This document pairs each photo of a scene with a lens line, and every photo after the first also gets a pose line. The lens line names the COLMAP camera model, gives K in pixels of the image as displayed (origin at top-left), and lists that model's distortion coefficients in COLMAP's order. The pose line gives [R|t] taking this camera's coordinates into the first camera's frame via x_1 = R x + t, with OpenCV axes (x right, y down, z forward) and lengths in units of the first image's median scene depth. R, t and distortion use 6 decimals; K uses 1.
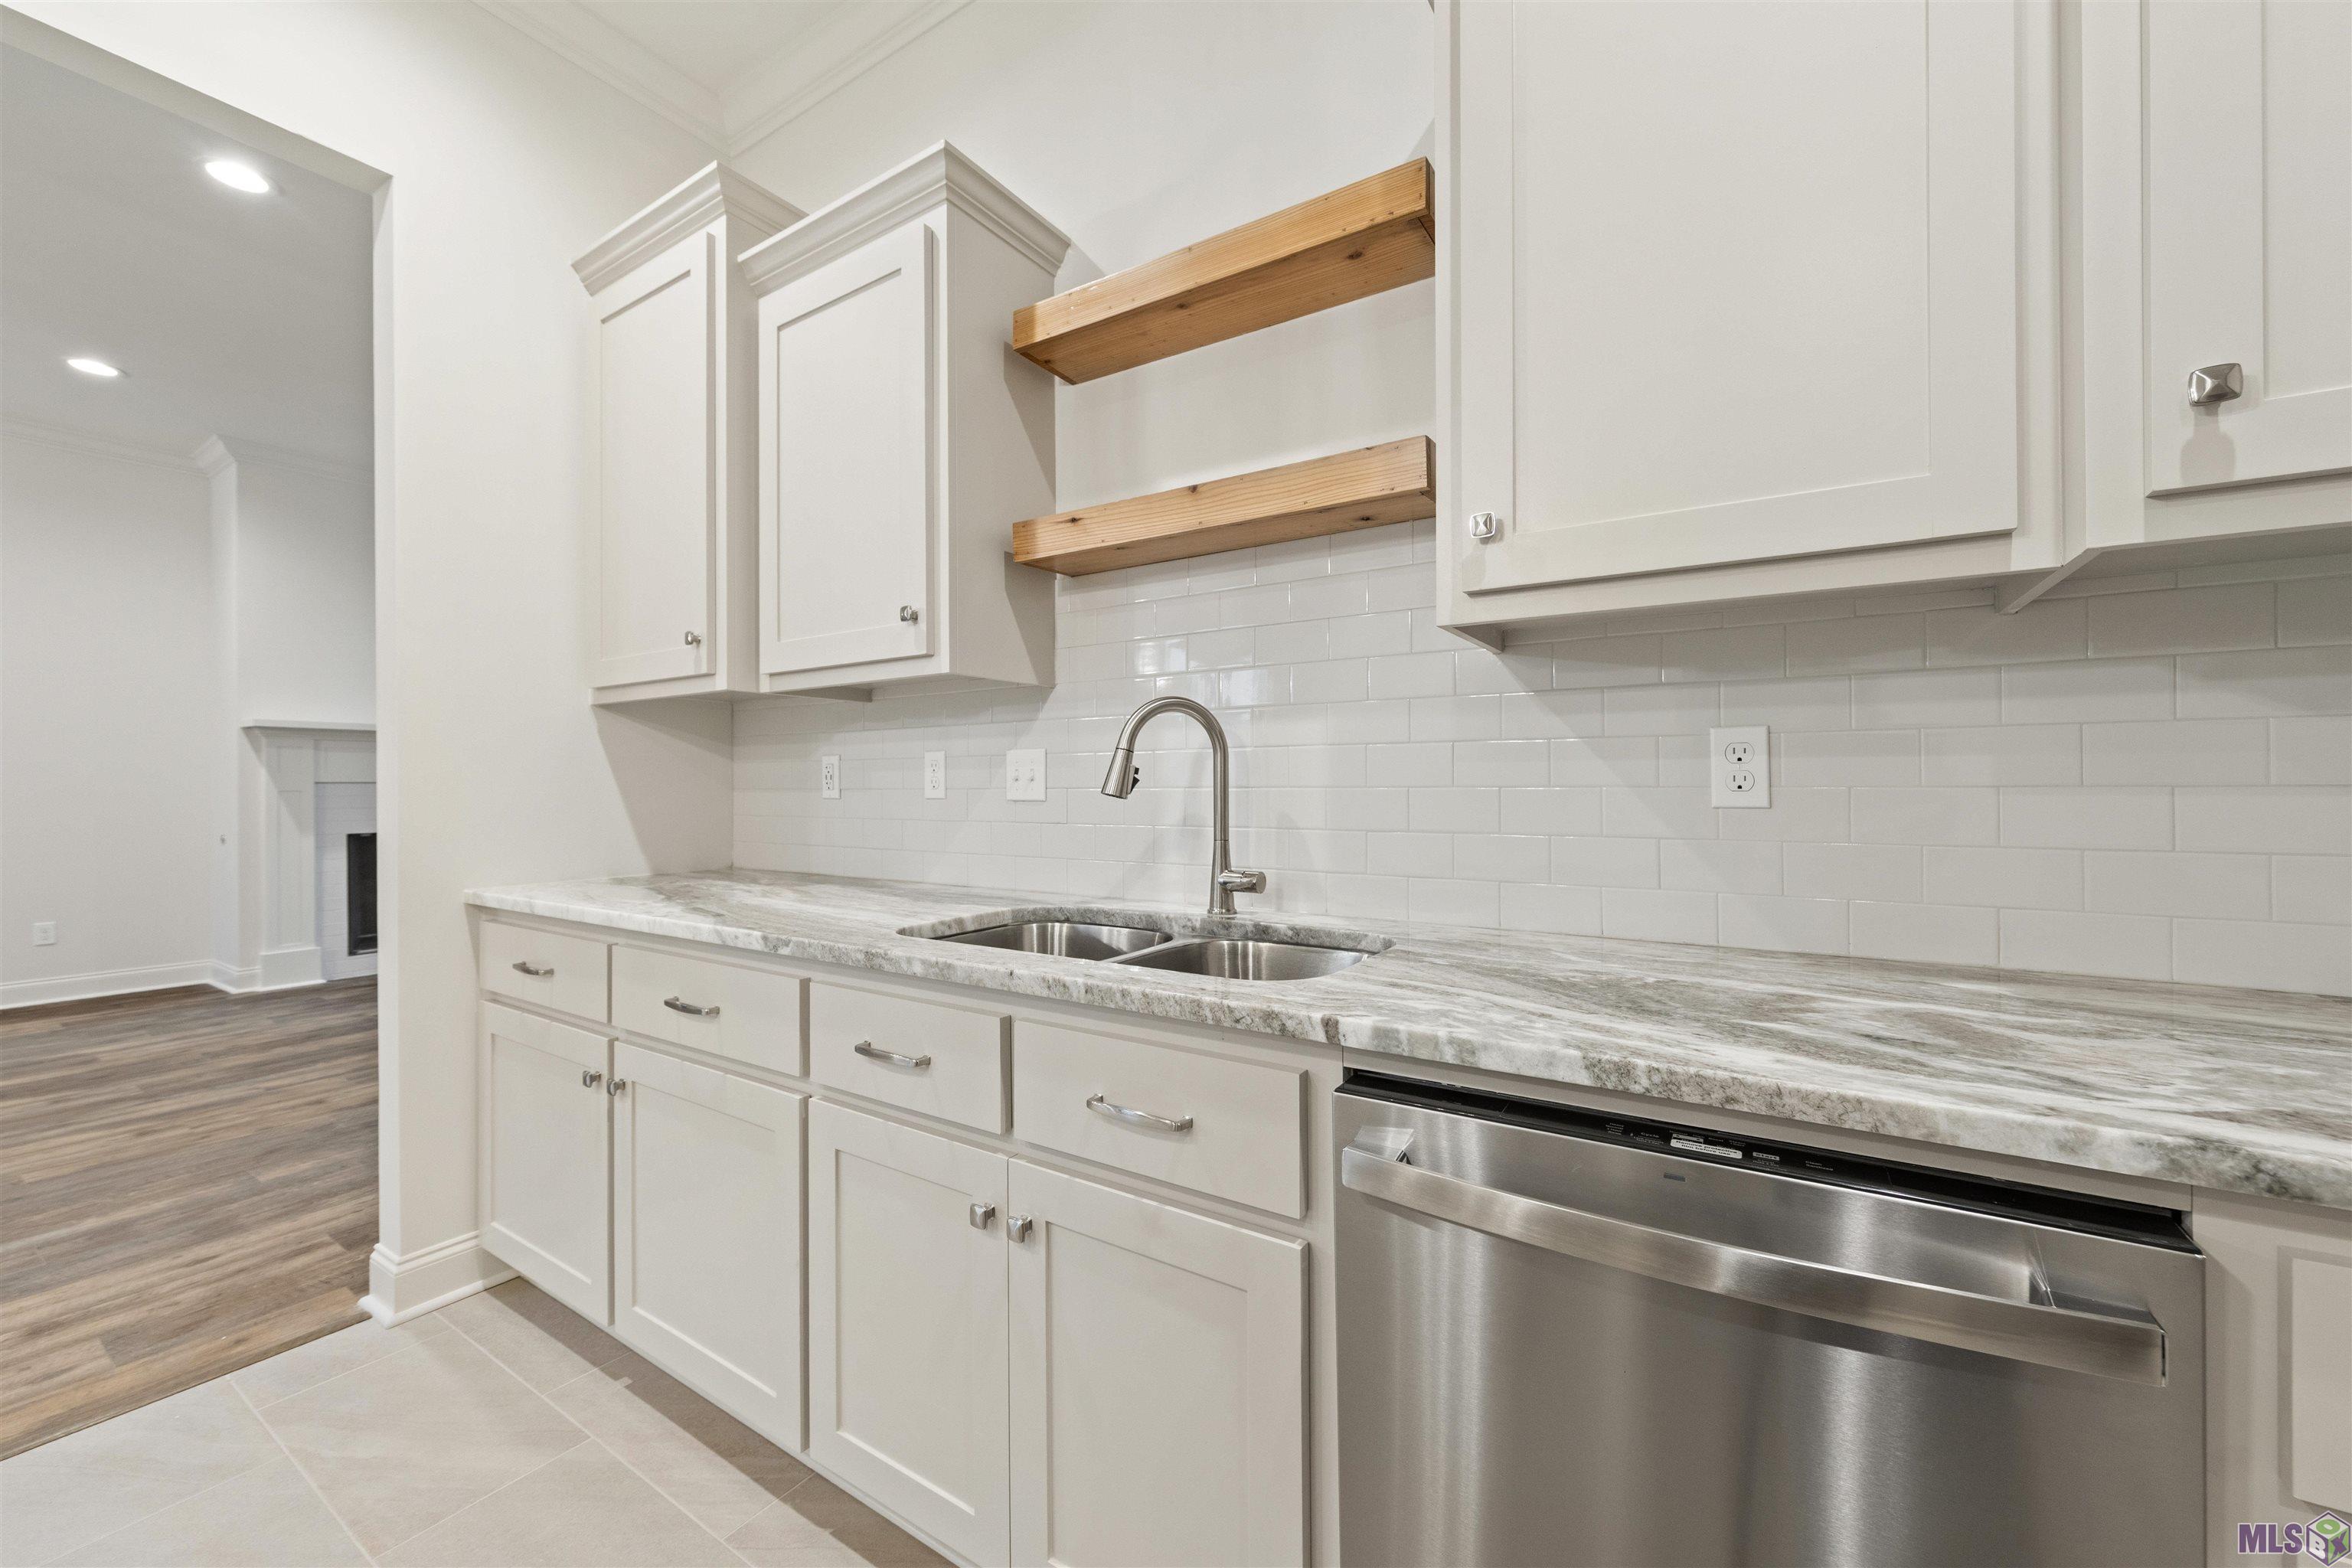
lens RADIAL K [[916.3, 0, 1187.7], [0, 916.3, 778.8], [0, 0, 1]] dist [0.004900, -0.001053]
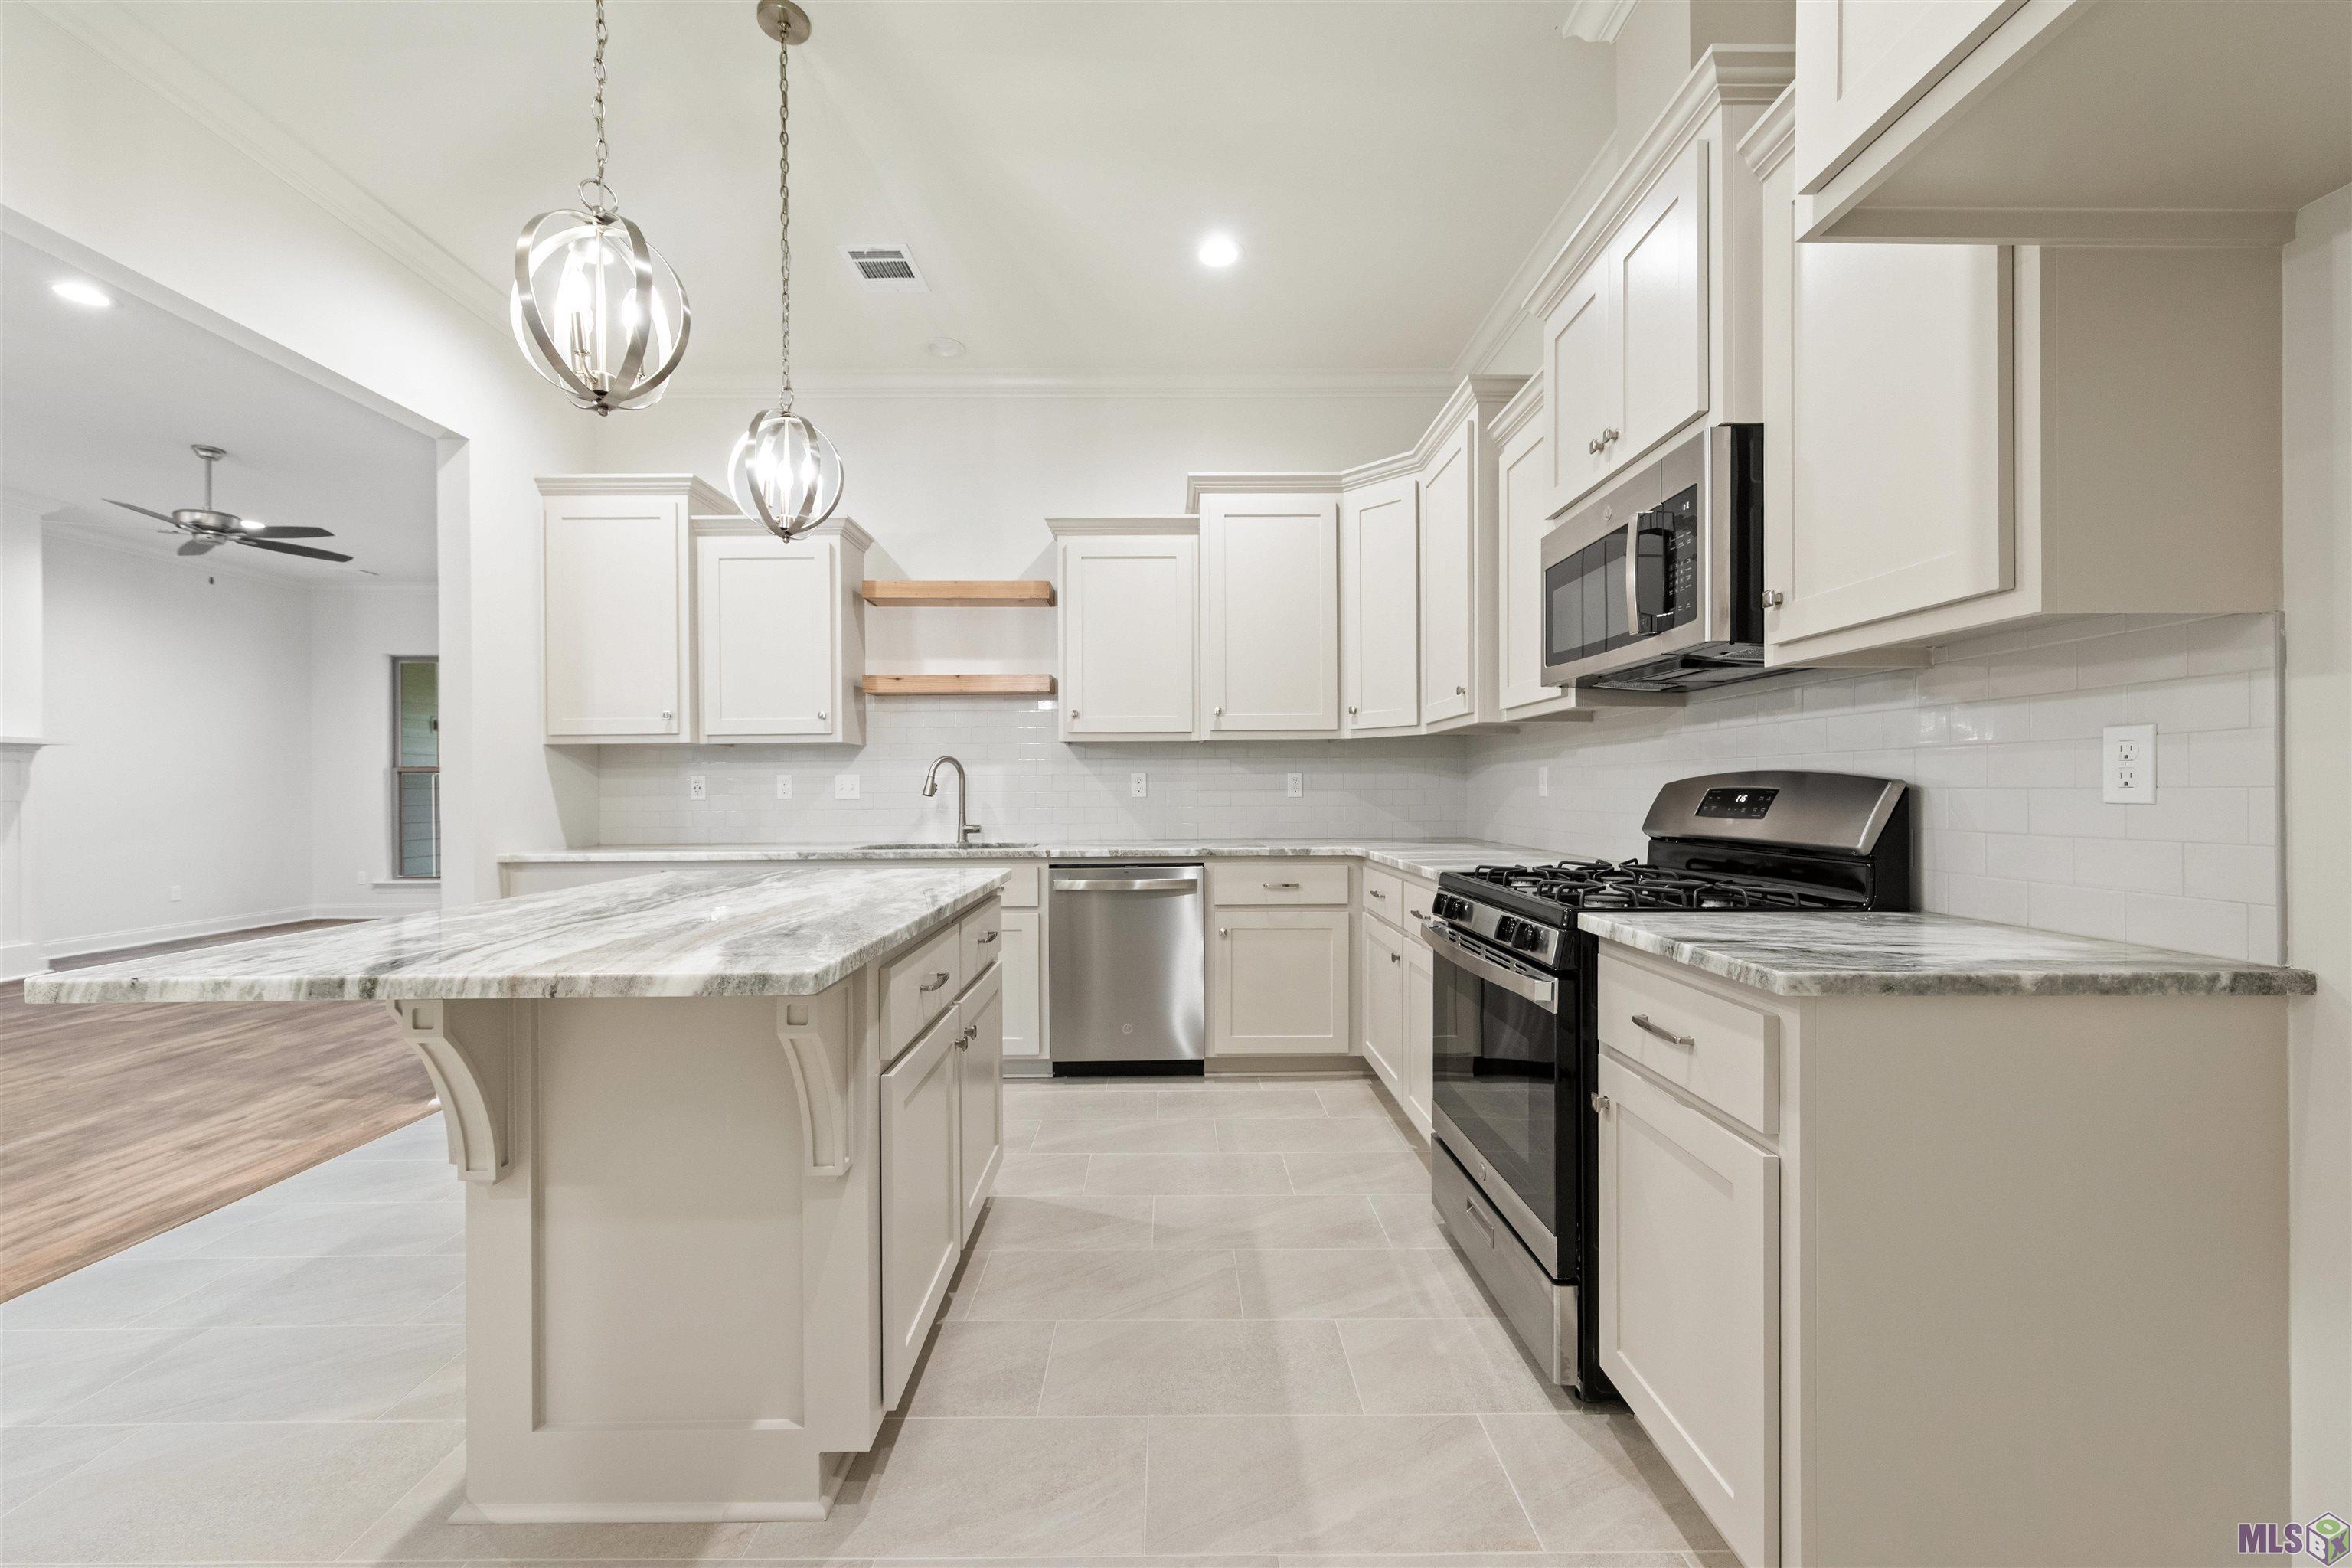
lens RADIAL K [[916.3, 0, 1179.2], [0, 916.3, 787.3], [0, 0, 1]] dist [0.004900, -0.001053]
pose [[0.832941, -0.001504, 0.553360, -0.734484], [0.000985, 0.999999, 0.001235, -0.004914], [-0.553361, -0.000483, 0.832941, -1.217355]]
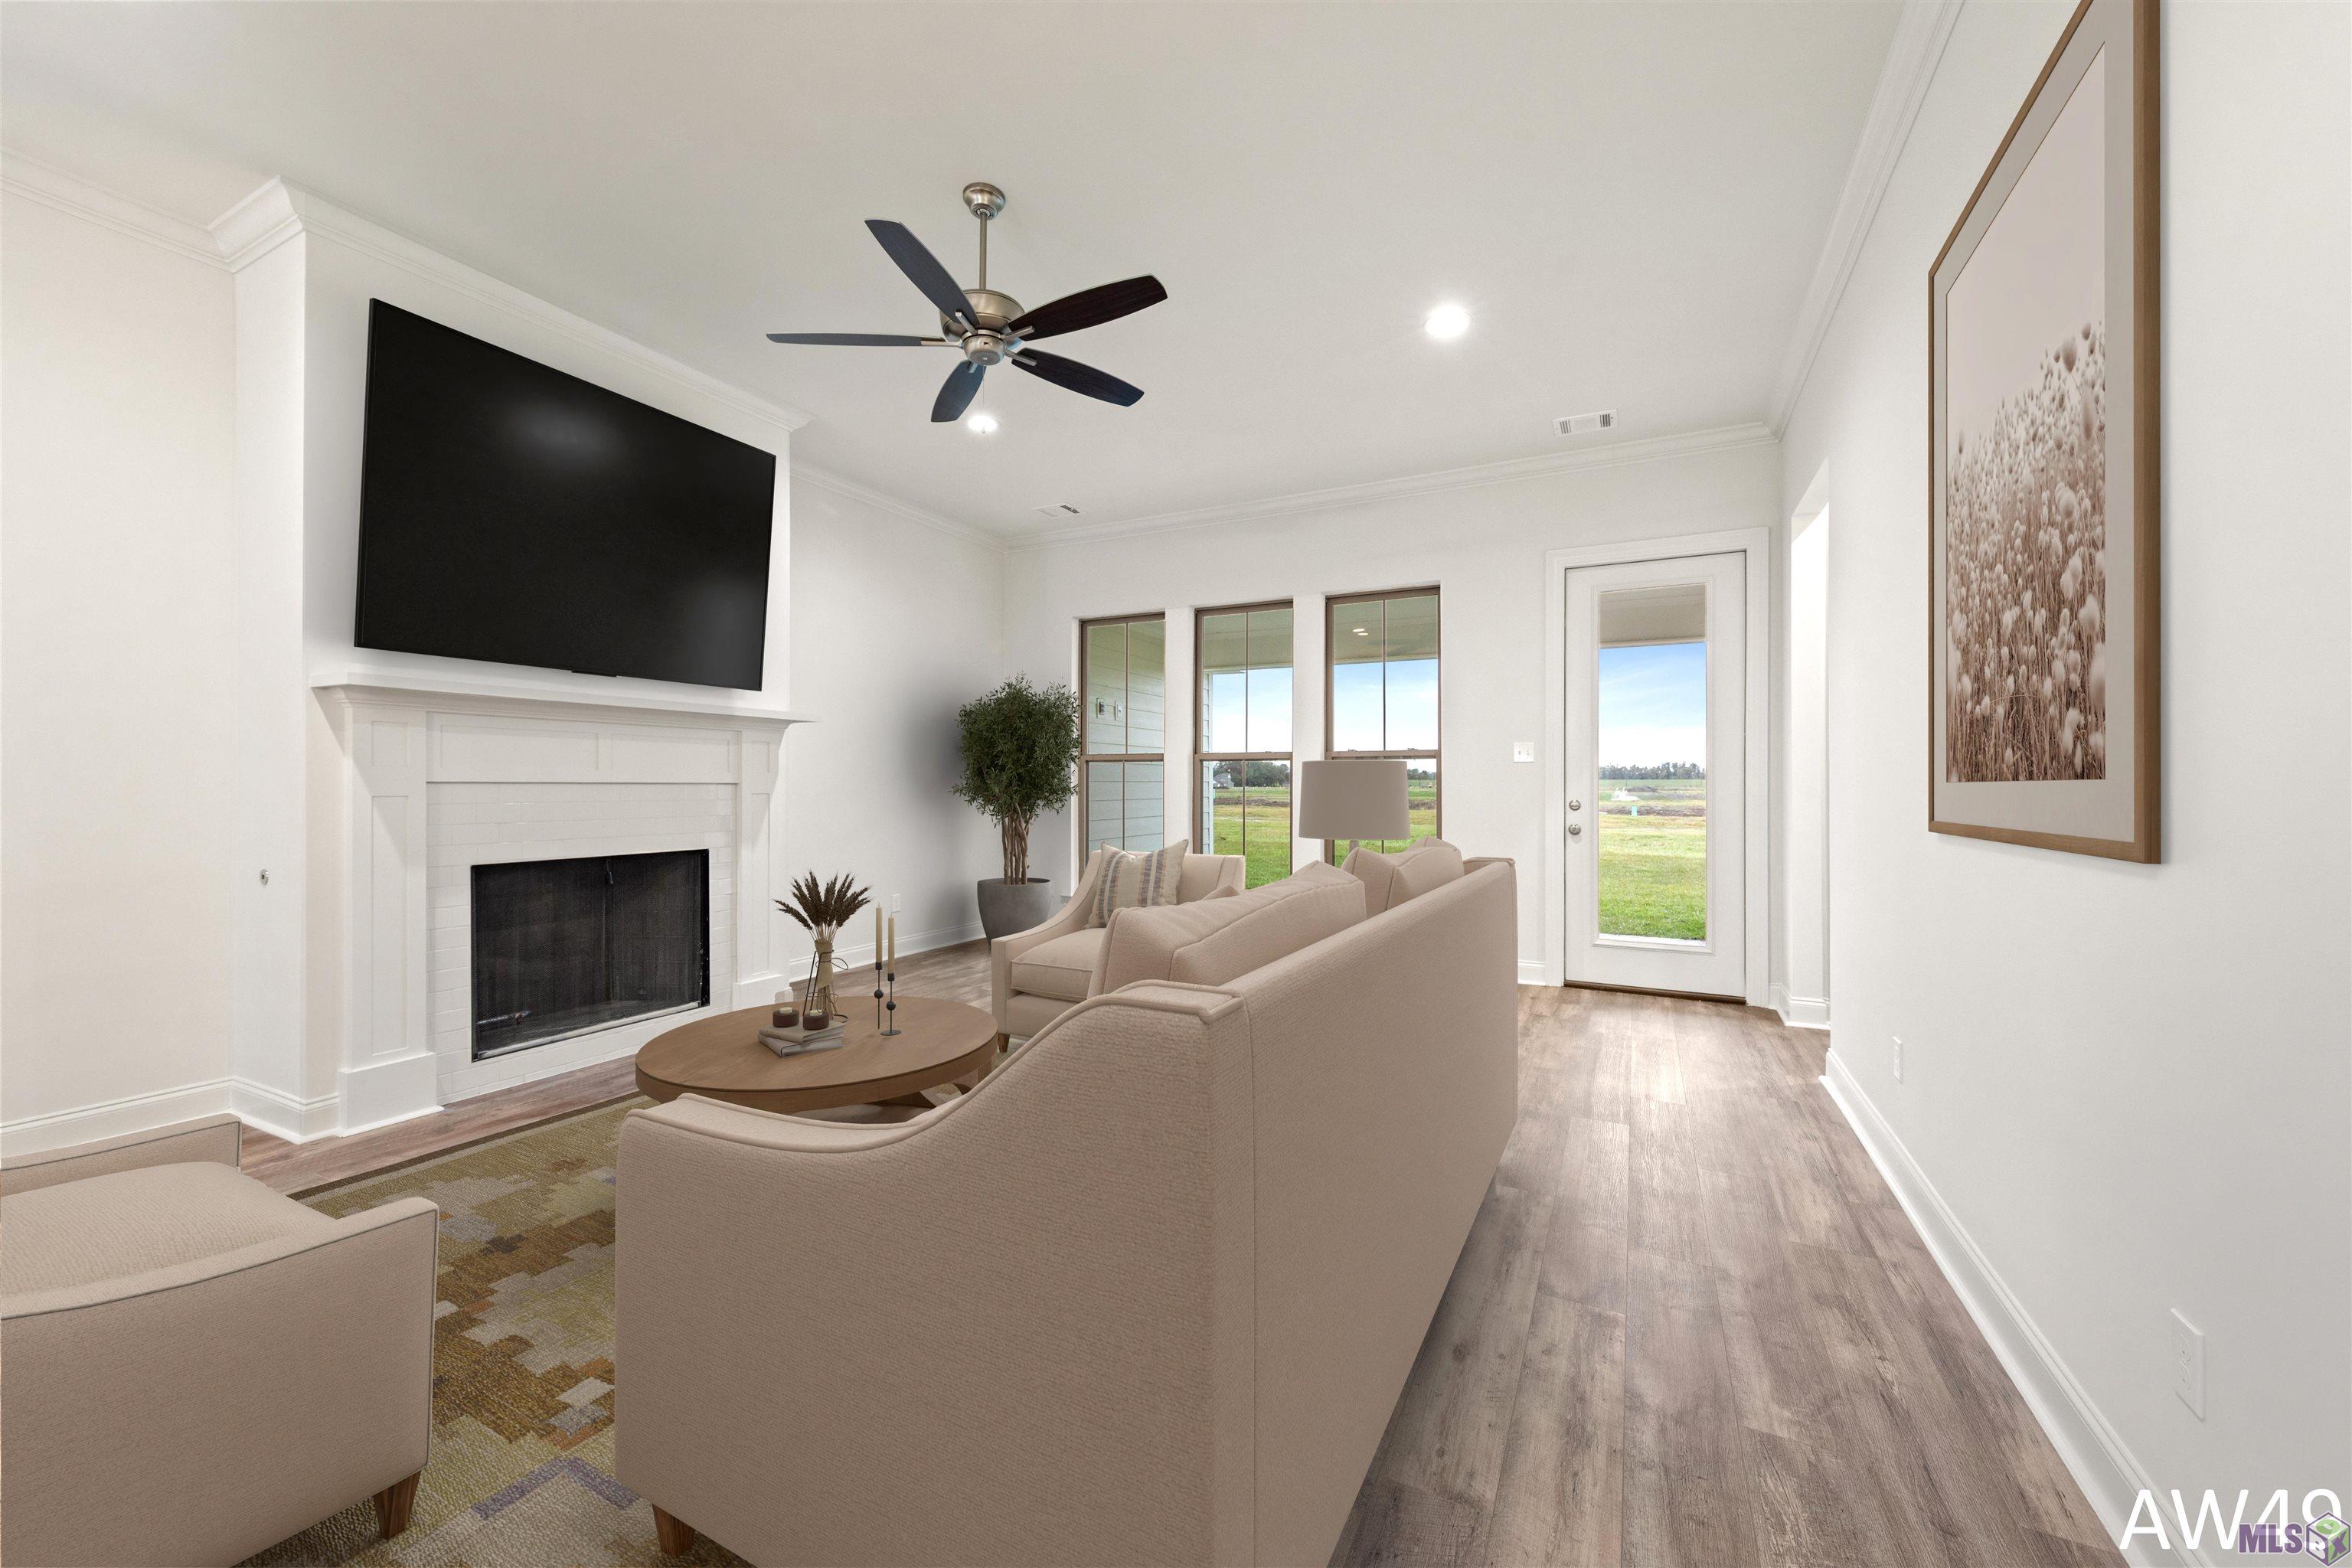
lens RADIAL K [[916.3, 0, 1188.7], [0, 916.3, 782.5], [0, 0, 1]] dist [0.004900, -0.001053]
pose [[0.994849, 0.005498, 0.101223, -1.394673], [-0.005655, 0.999983, 0.001270, 0.002309], [-0.101215, -0.001835, 0.994863, 0.943881]]
